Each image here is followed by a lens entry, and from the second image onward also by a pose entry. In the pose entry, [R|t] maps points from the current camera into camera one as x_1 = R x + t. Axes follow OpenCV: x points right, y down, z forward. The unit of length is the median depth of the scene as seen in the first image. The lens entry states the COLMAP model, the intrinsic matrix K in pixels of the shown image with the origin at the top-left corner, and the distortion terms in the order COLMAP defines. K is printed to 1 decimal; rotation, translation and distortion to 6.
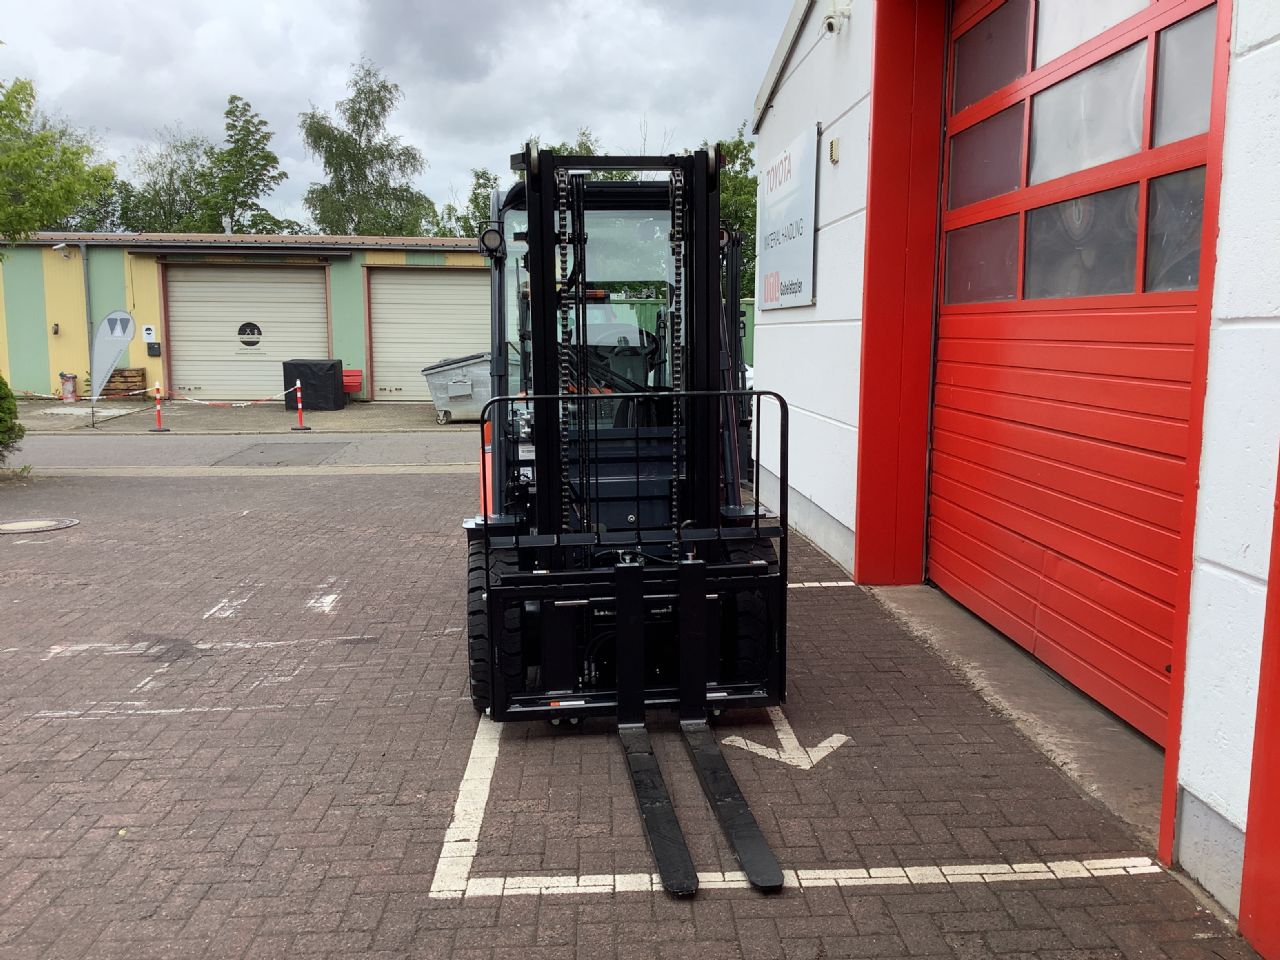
lens RADIAL K [[1156.7, 0, 640.0], [0, 1156.7, 480.0], [0, 0, 1]] dist [0.094834, -0.167025]
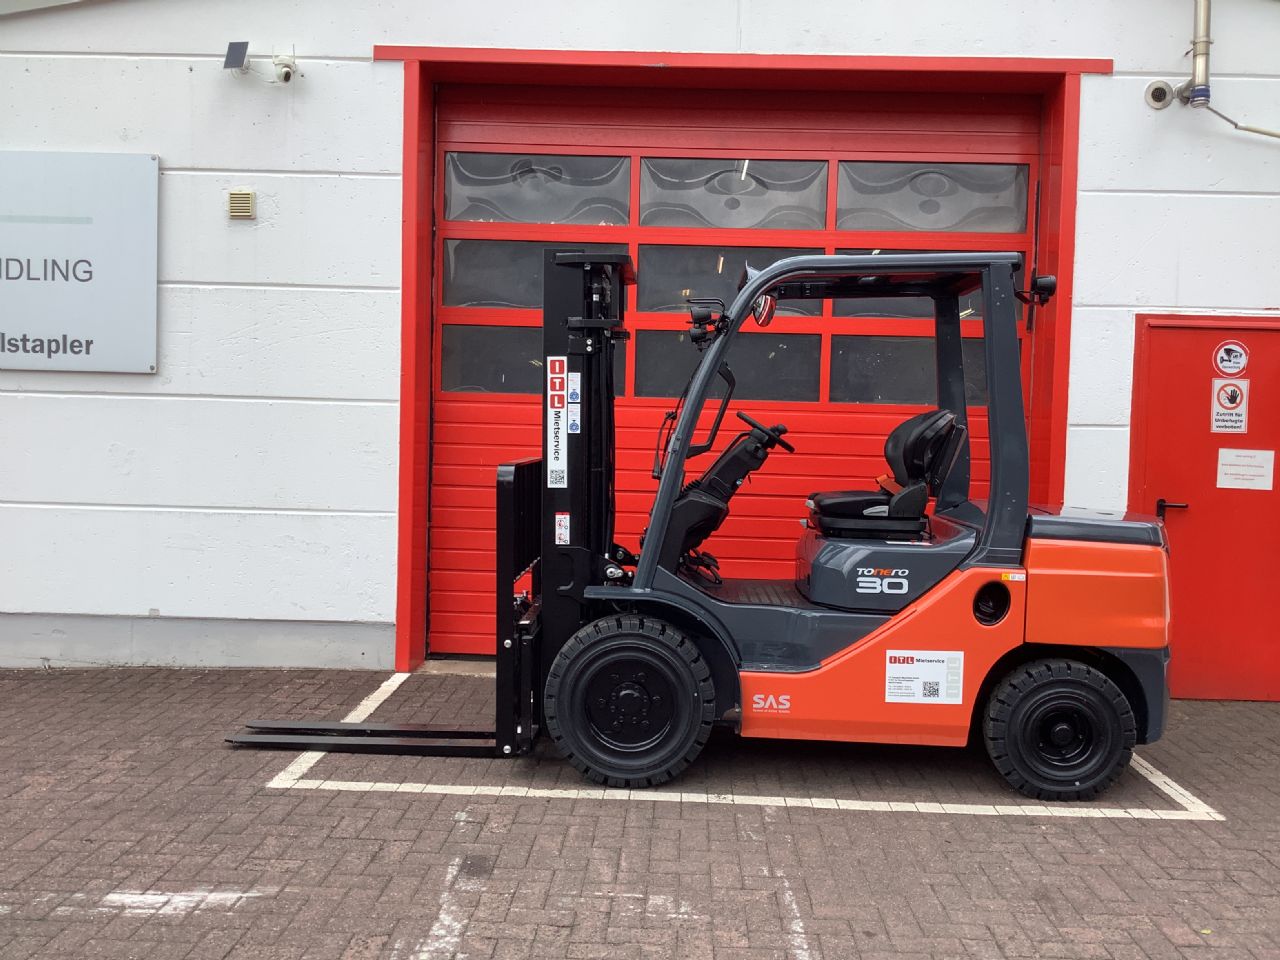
lens RADIAL K [[1155.5, 0, 634.8], [0, 1155.5, 475.4], [0, 0, 1]] dist [0.057833, -0.090346]
pose [[0.085078, -0.023729, 0.996092, -1.050995], [0.102832, 0.994587, 0.014910, -0.096507], [-0.991054, 0.101161, 0.087058, 0.994673]]
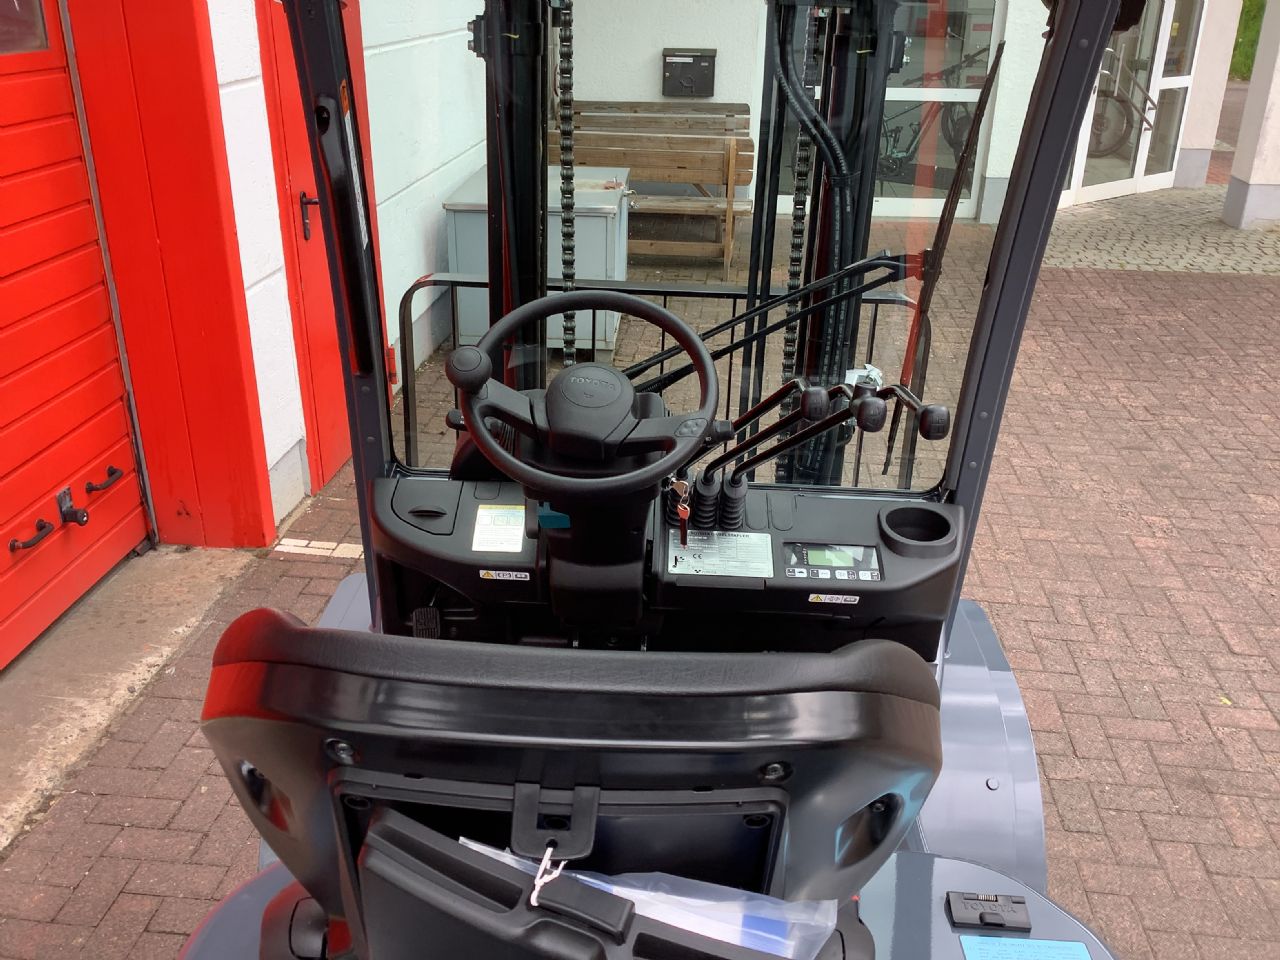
lens RADIAL K [[1156.7, 0, 640.0], [0, 1156.7, 480.0], [0, 0, 1]] dist [0.094834, -0.167025]
pose [[-0.989112, -0.076520, 0.125710, -0.060859], [-0.000836, 0.857102, 0.515146, -0.247184], [-0.147165, 0.509431, -0.847834, 1.316161]]
